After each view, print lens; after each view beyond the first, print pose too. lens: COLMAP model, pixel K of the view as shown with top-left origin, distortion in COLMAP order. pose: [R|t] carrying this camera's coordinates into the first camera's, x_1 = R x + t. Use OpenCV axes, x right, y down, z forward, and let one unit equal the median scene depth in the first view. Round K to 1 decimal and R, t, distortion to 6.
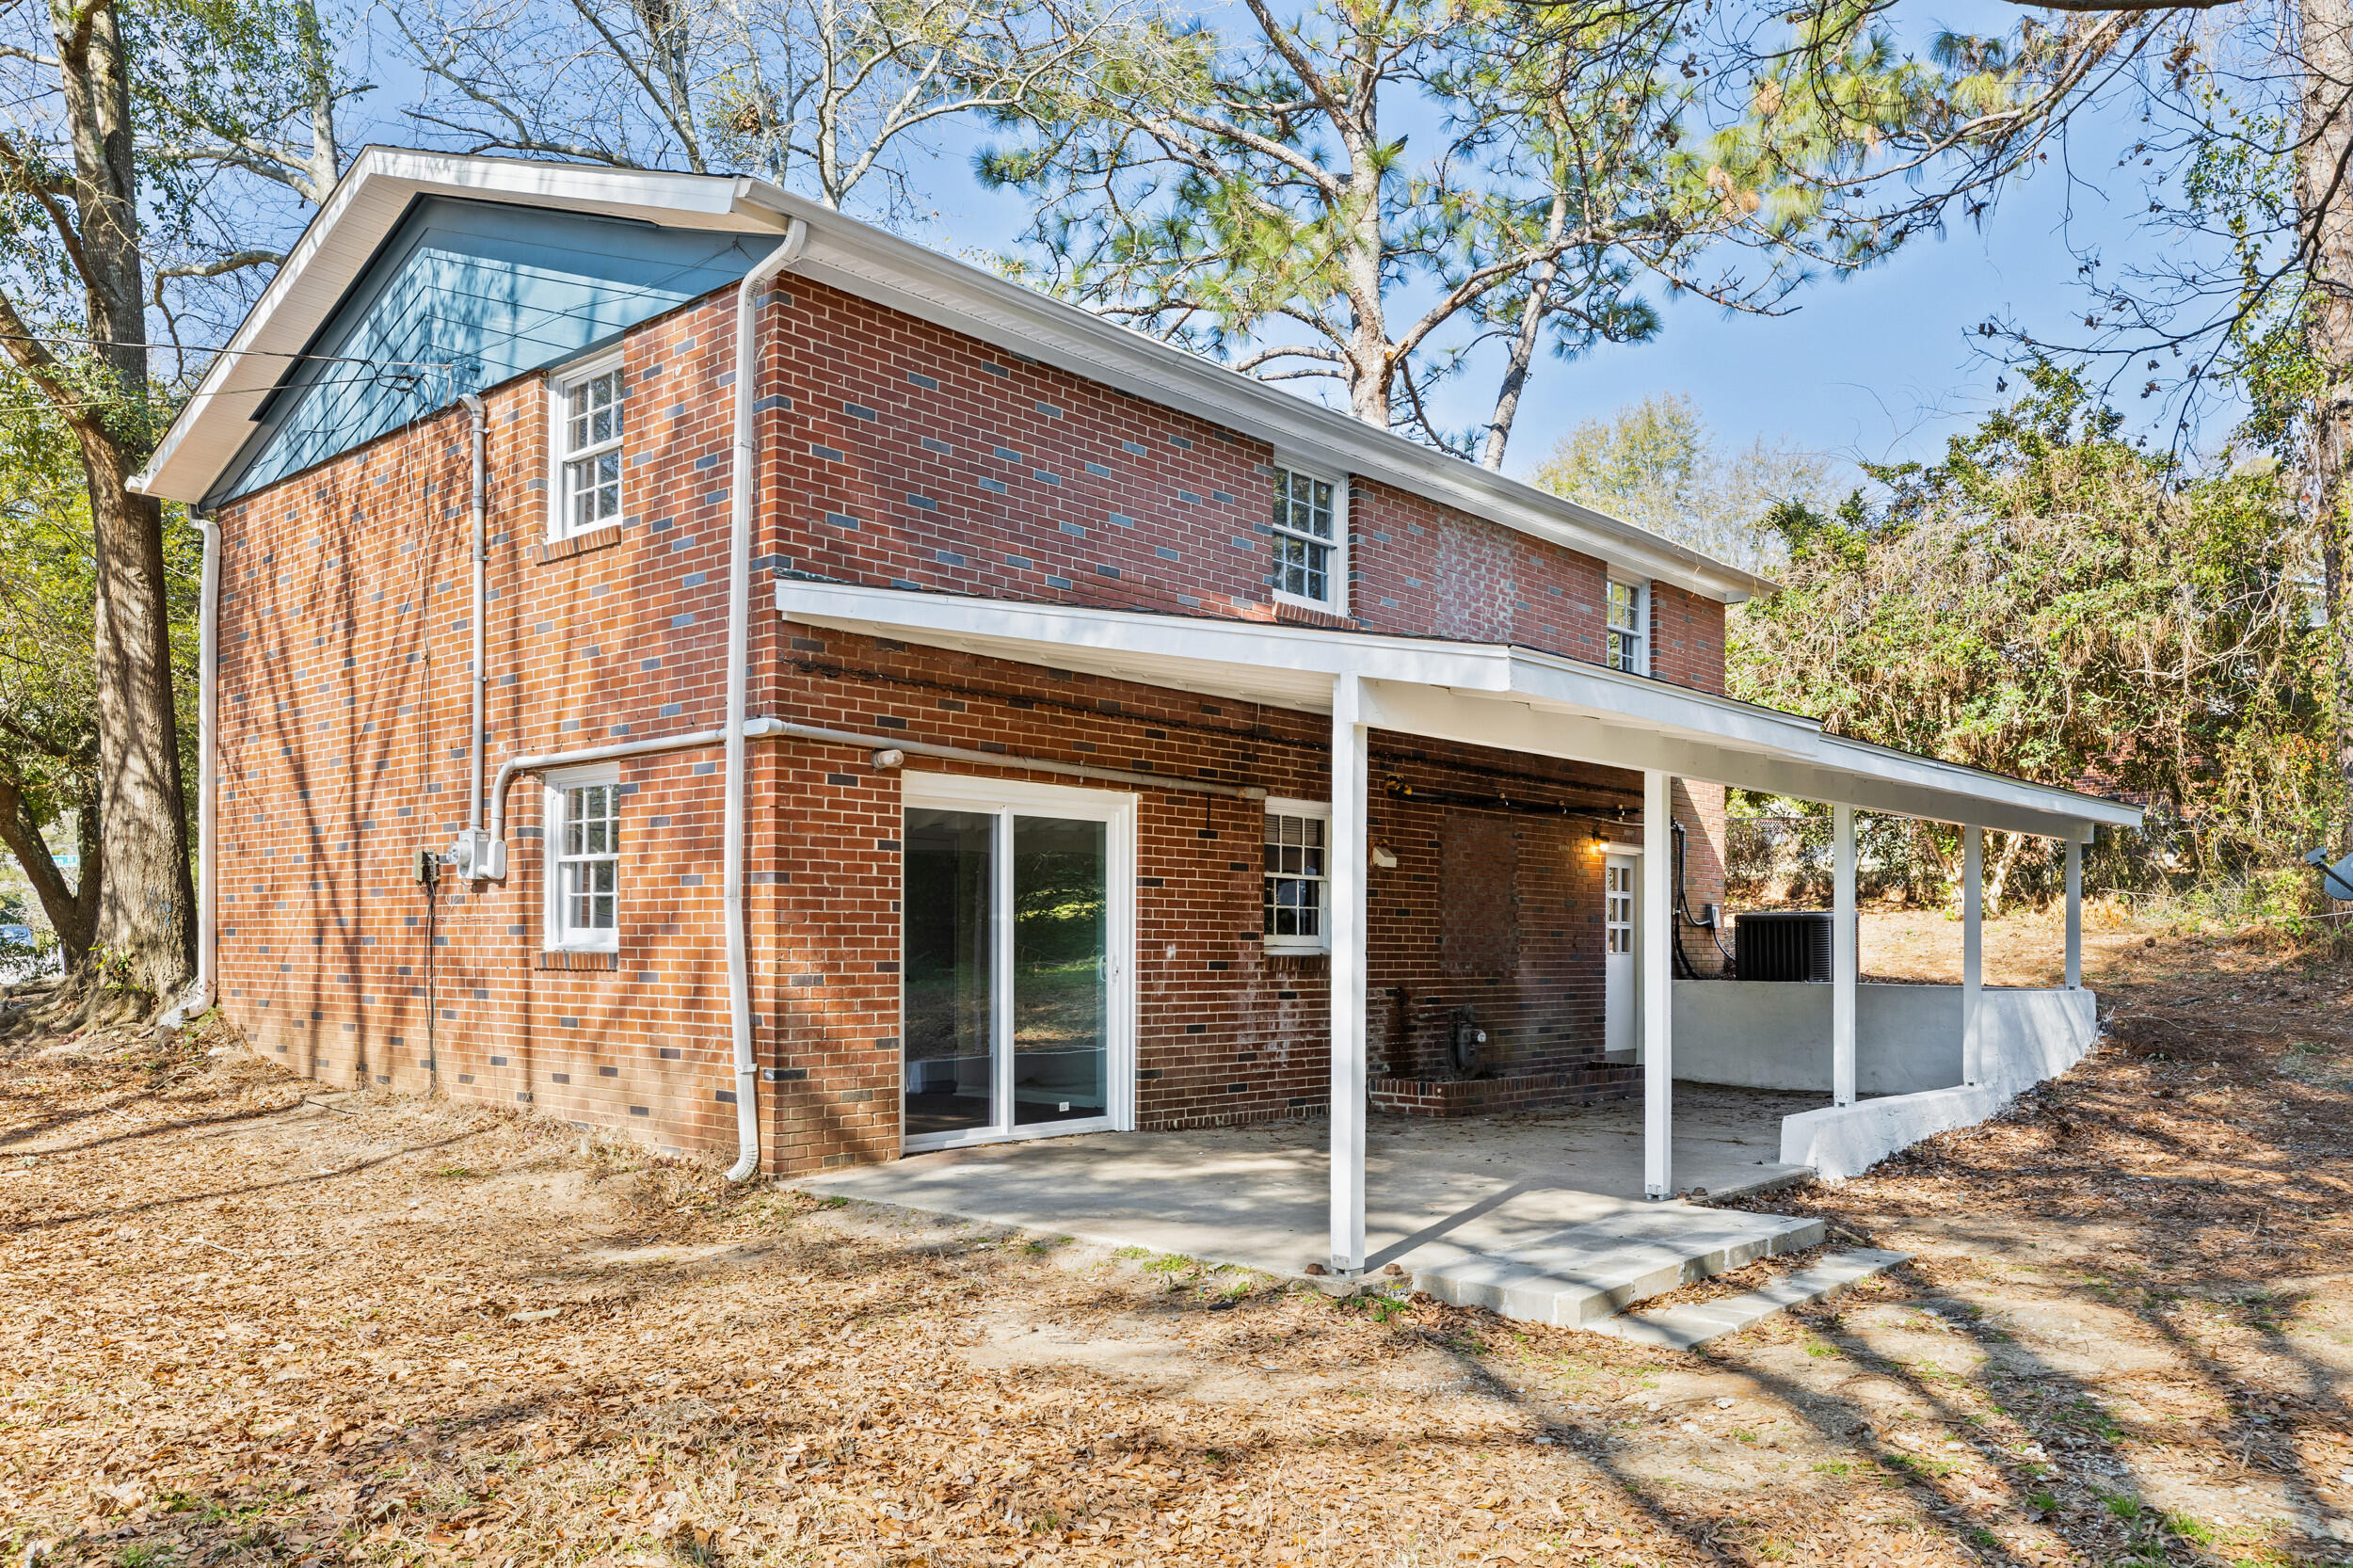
lens RADIAL K [[1772.4, 0, 1178.1], [0, 1772.4, 785.7], [0, 0, 1]] dist [-0.003895, -0.000174]
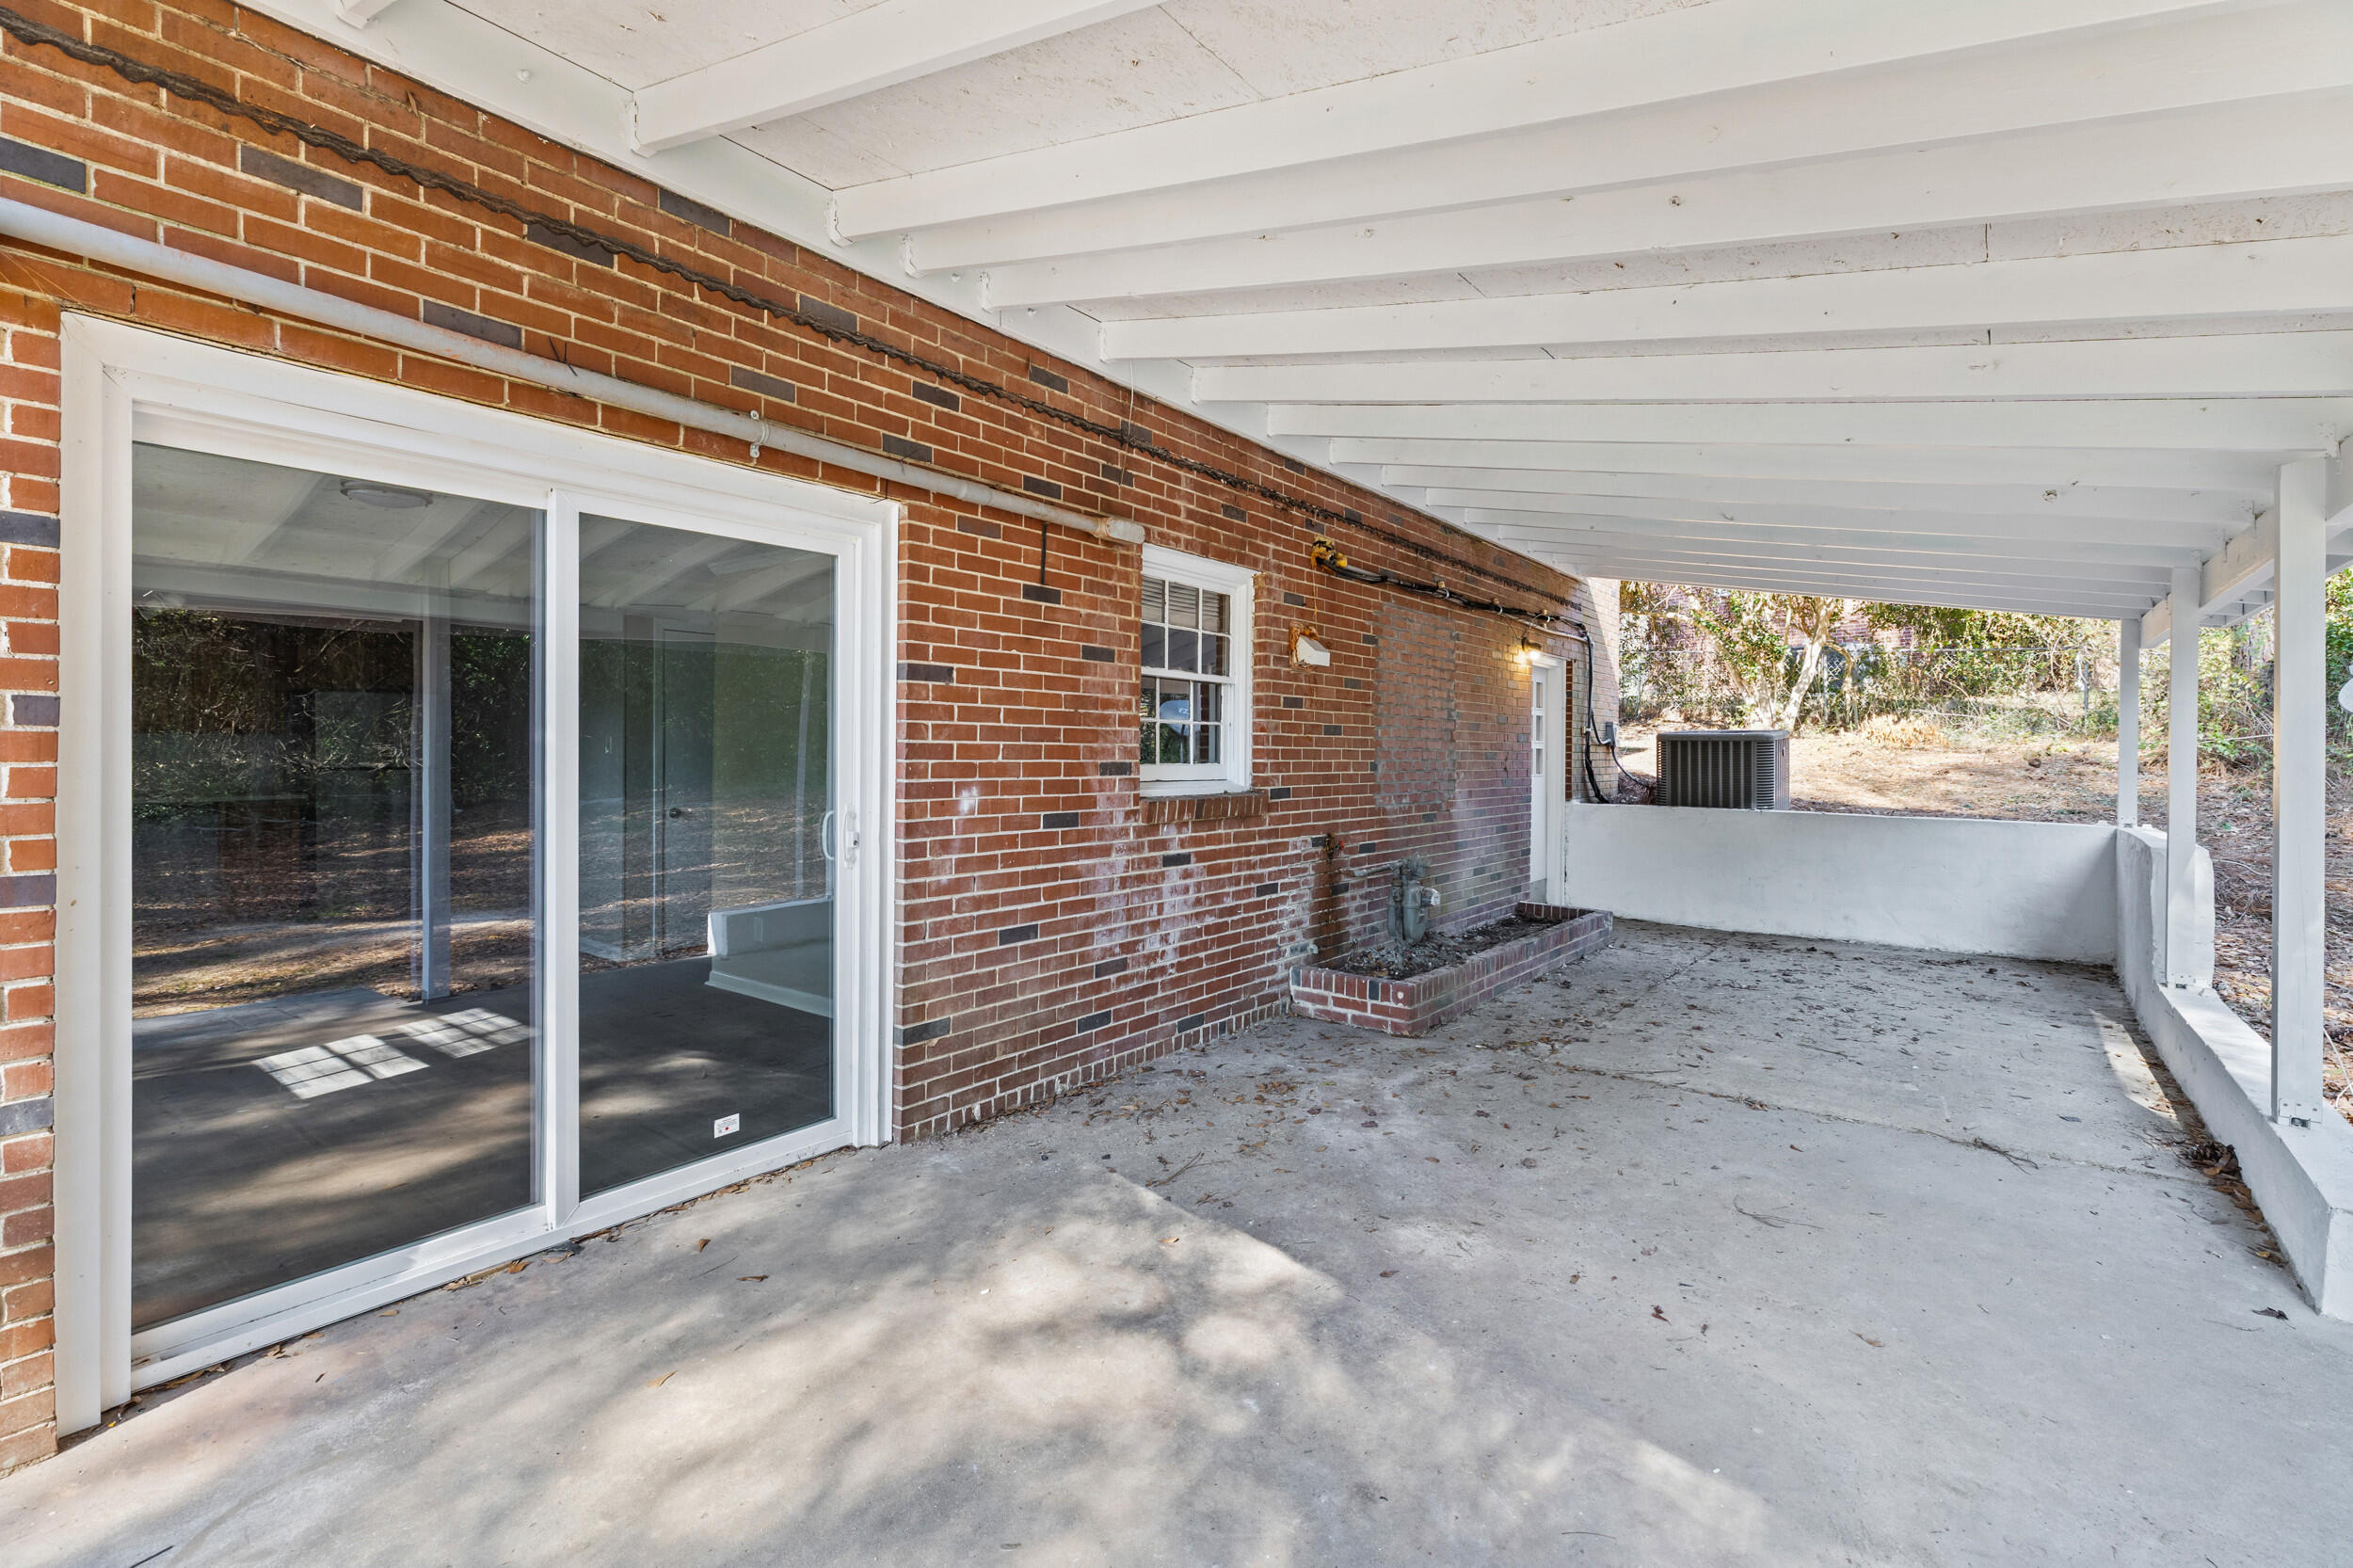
lens RADIAL K [[1057.7, 0, 1177.8], [0, 1057.7, 770.1], [0, 0, 1]] dist [0.003377, 0.001585]
pose [[0.997090, -0.001964, 0.076213, 0.033546], [-0.006281, 0.994155, 0.107784, 0.045620], [-0.075979, -0.107949, 0.991249, 0.631497]]
